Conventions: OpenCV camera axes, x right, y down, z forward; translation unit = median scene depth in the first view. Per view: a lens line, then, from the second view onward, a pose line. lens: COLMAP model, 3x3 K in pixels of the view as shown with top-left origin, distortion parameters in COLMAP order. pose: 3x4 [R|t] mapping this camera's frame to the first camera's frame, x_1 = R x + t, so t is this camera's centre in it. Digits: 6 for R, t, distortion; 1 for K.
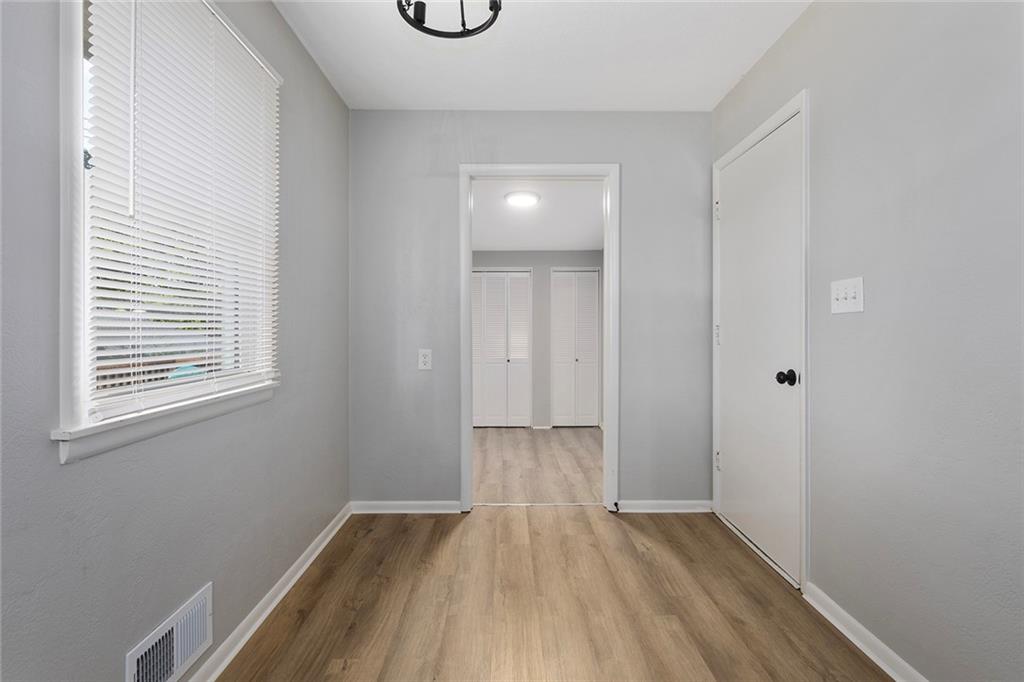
lens RADIAL K [[492.6, 0, 511.5], [0, 492.6, 334.1], [0, 0, 1]] dist [0.003592, 0.000157]
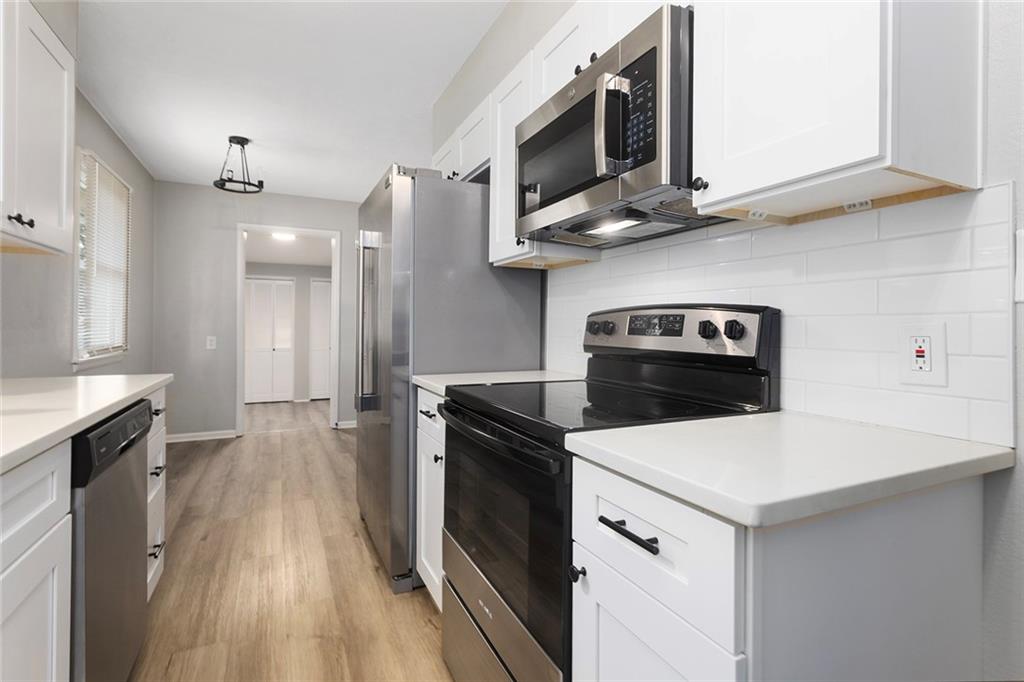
lens RADIAL K [[492.6, 0, 511.6], [0, 492.6, 324.9], [0, 0, 1]] dist [0.003592, 0.000157]
pose [[0.909211, 0.008774, 0.416244, 0.042418], [-0.002982, 0.999890, -0.014562, 0.013547], [-0.416326, 0.011999, 0.909136, -0.825369]]
